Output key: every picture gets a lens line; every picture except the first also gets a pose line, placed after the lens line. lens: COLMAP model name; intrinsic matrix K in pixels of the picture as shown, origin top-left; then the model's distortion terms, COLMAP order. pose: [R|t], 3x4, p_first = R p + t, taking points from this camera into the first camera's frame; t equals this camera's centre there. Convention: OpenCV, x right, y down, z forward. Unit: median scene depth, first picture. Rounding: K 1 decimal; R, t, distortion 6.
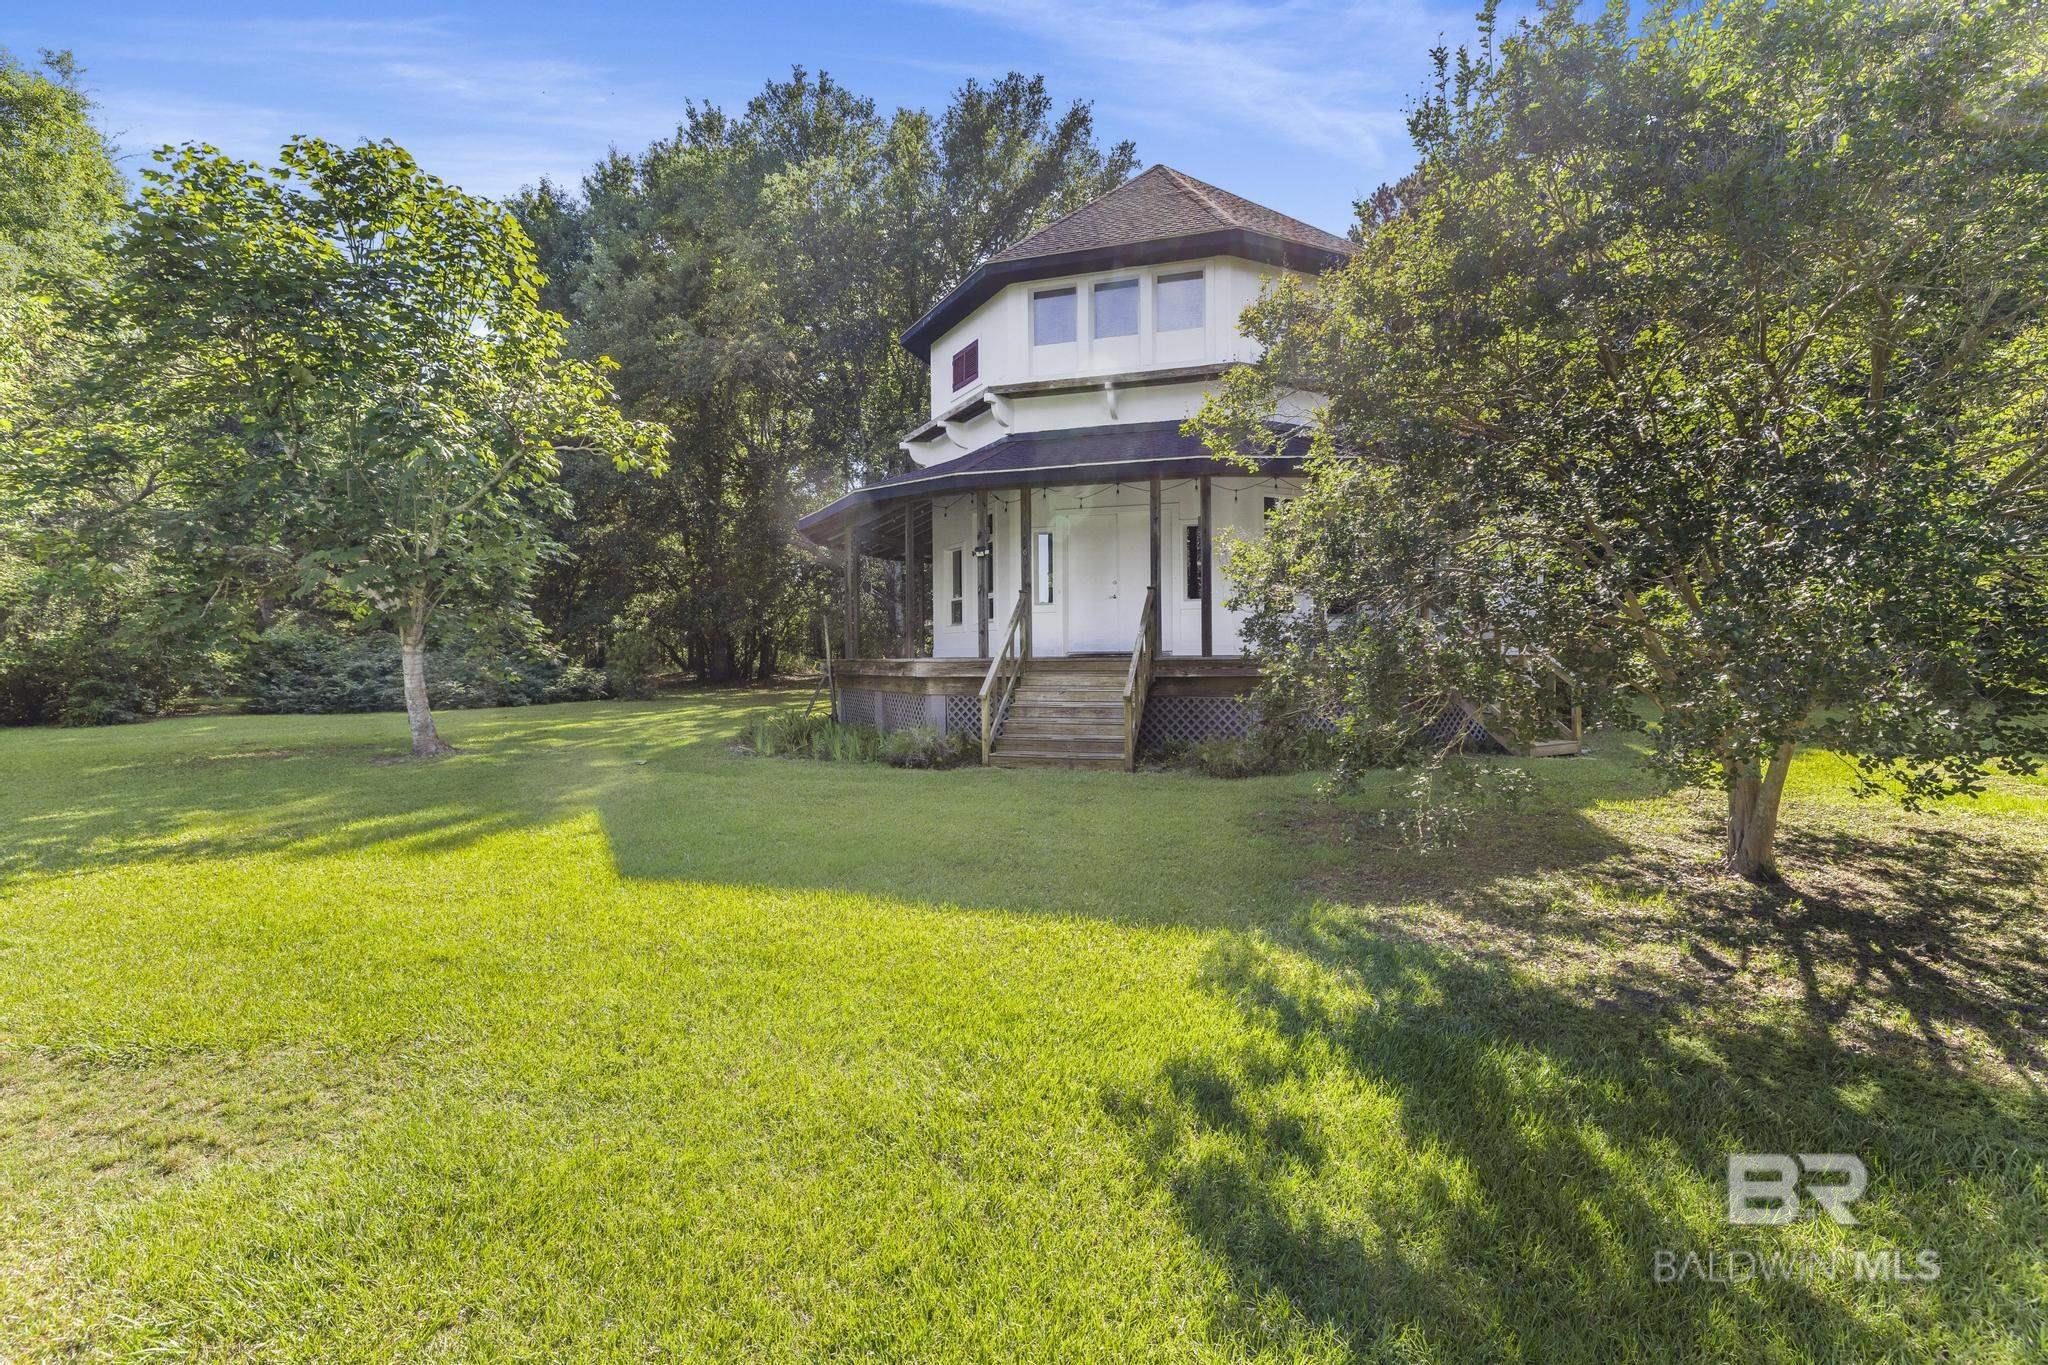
lens RADIAL K [[1004.3, 0, 1023.3], [0, 1004.3, 678.3], [0, 0, 1]] dist [-0.000039, 0.000000]
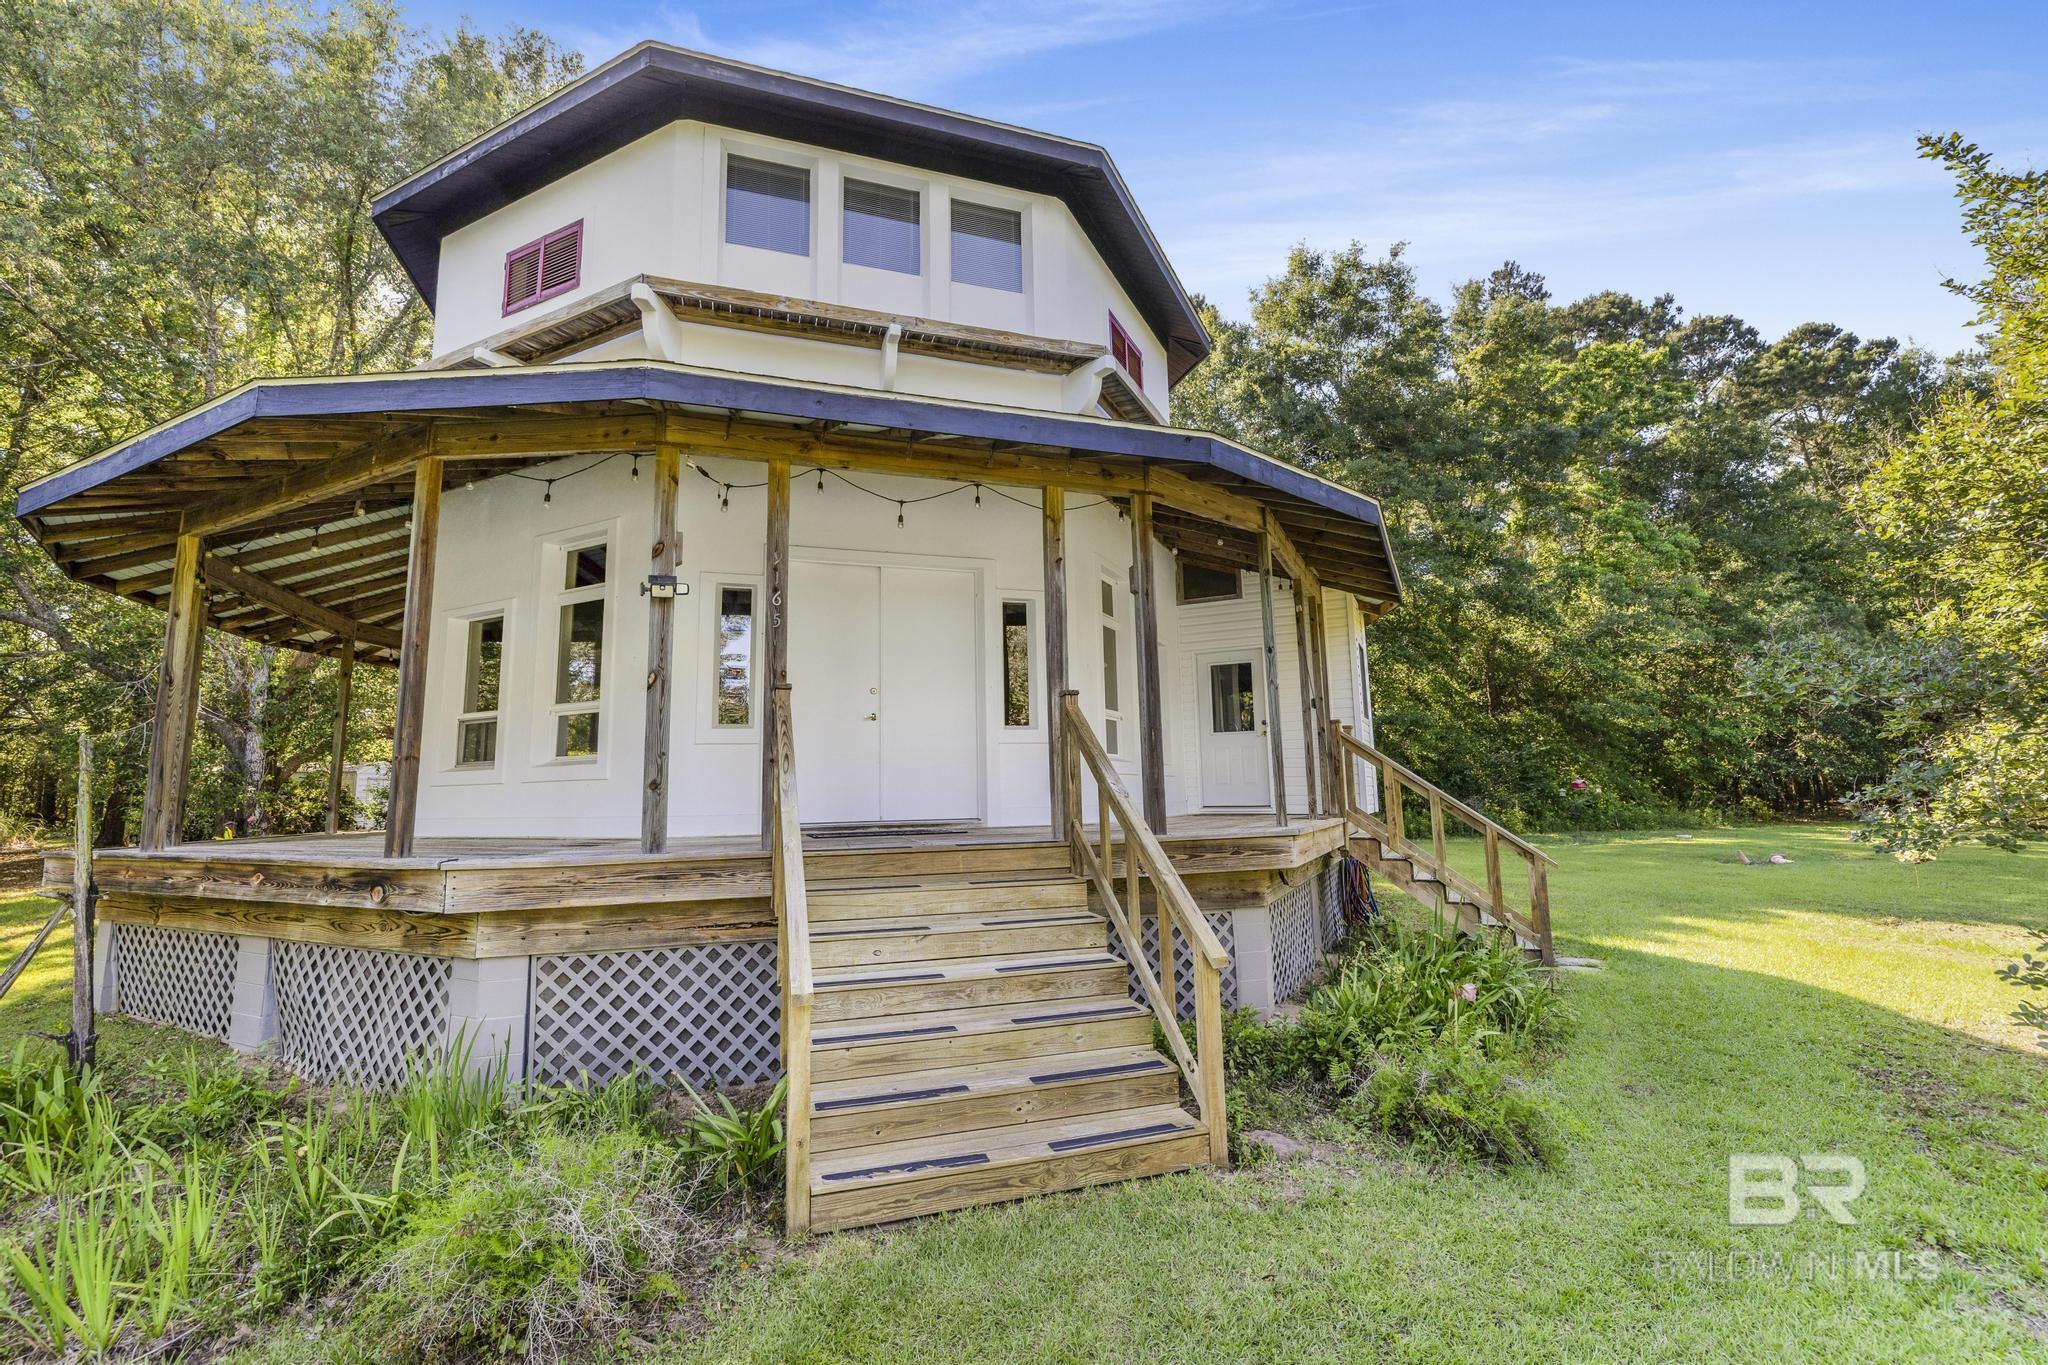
lens RADIAL K [[864.2, 0, 1023.5], [0, 864.2, 689.5], [0, 0, 1]] dist [0.000662, 0.000053]
pose [[0.802321, 0.077752, 0.591807, -0.116999], [0.017281, 0.988038, -0.153237, -0.026155], [-0.596642, 0.133173, 0.791380, 0.584806]]
